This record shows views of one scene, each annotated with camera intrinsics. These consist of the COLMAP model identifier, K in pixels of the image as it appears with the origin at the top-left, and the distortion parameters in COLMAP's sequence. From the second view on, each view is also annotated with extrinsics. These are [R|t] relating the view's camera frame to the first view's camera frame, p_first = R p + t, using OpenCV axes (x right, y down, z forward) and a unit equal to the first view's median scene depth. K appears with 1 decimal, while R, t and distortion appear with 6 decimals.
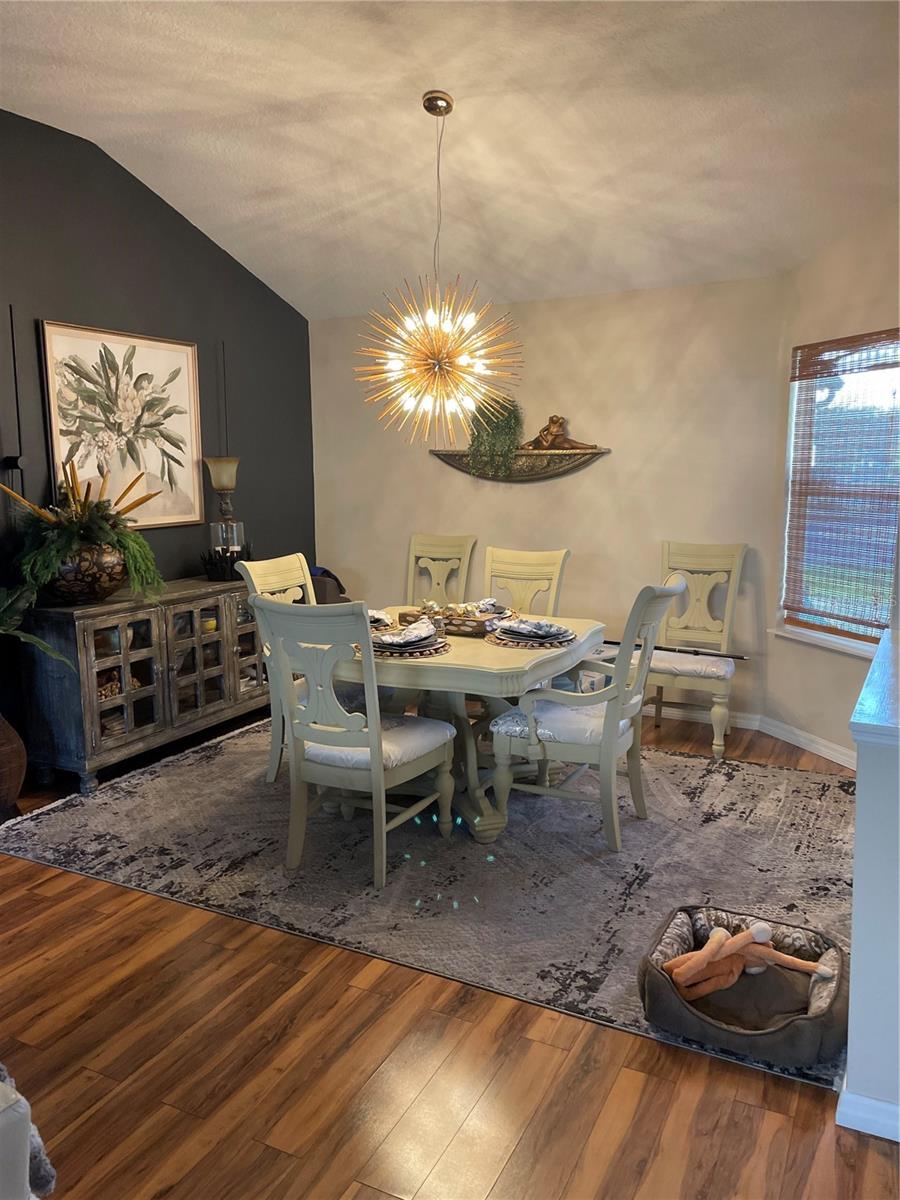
lens RADIAL K [[904.0, 0, 449.6], [0, 904.0, 609.2], [0, 0, 1]] dist [0.074855, -0.089910]
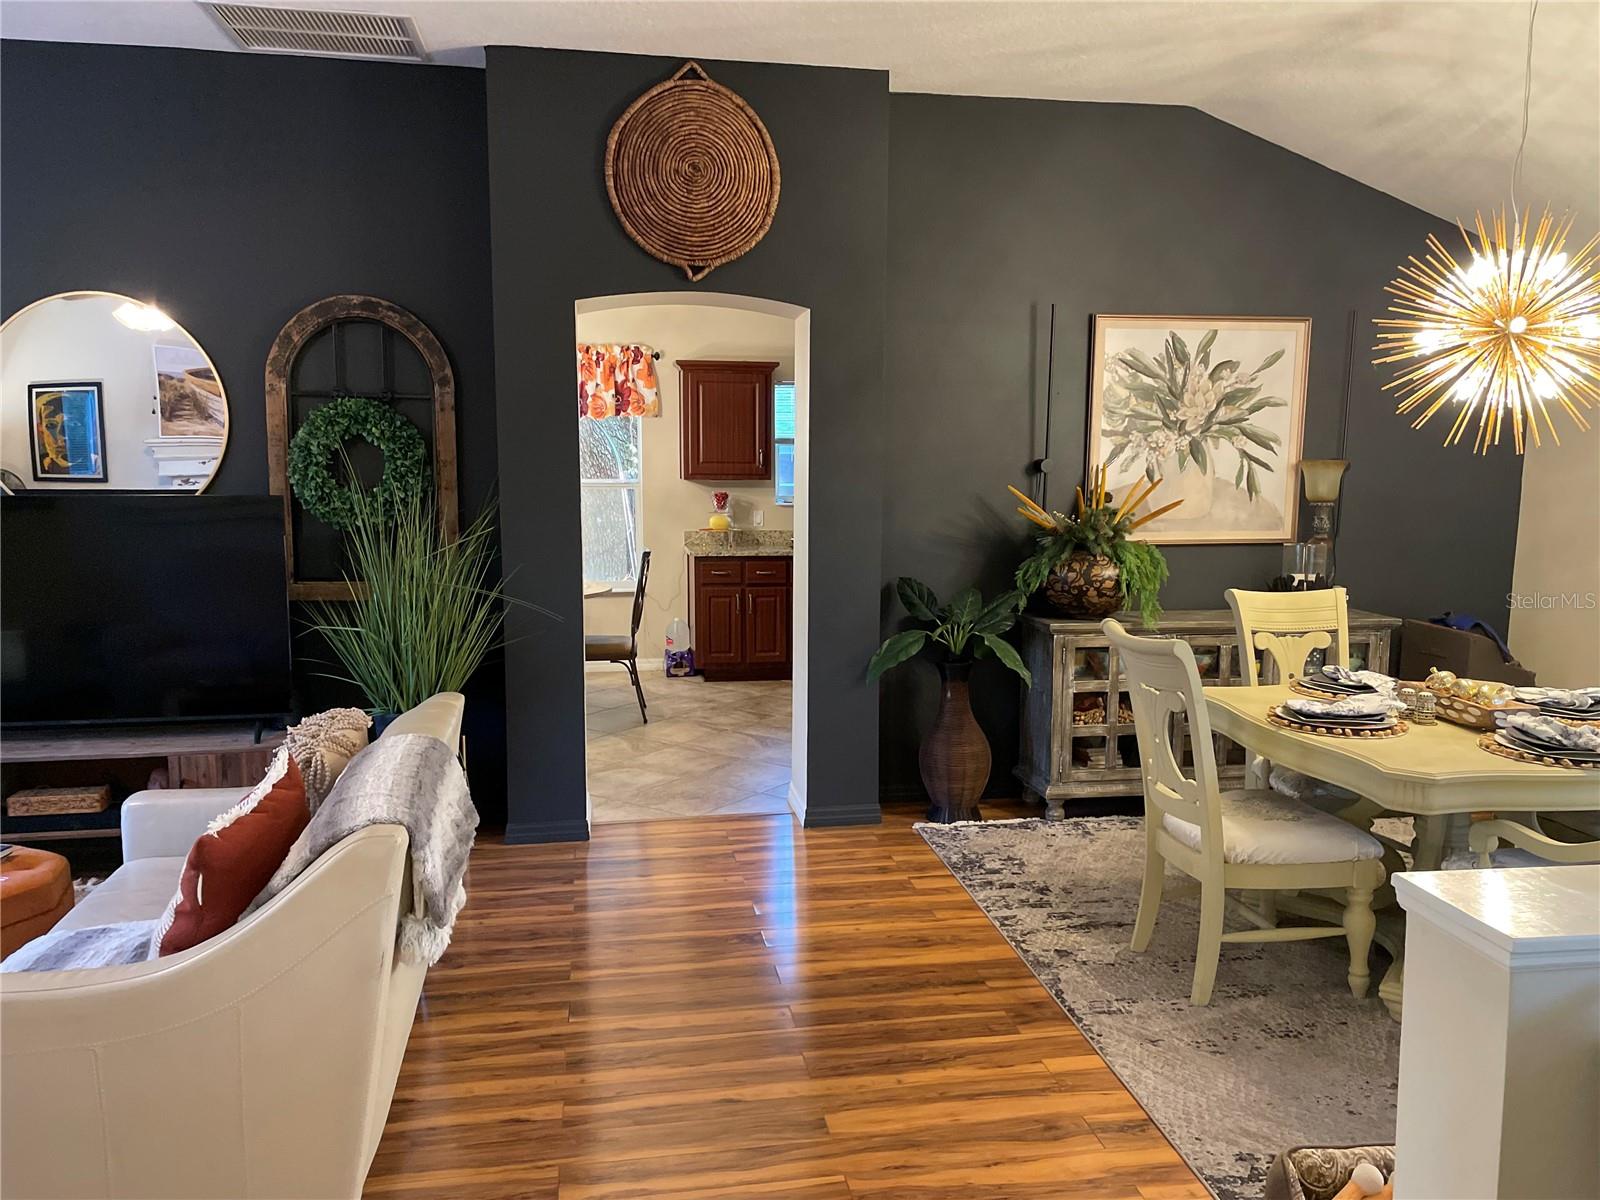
lens RADIAL K [[1205.3, 0, 798.5], [0, 1205.3, 606.2], [0, 0, 1]] dist [0.074855, -0.089910]
pose [[0.591481, 0.111344, -0.798594, 0.403371], [-0.140941, 0.989449, 0.033566, -0.019241], [0.793906, 0.092701, 0.600933, 0.039980]]
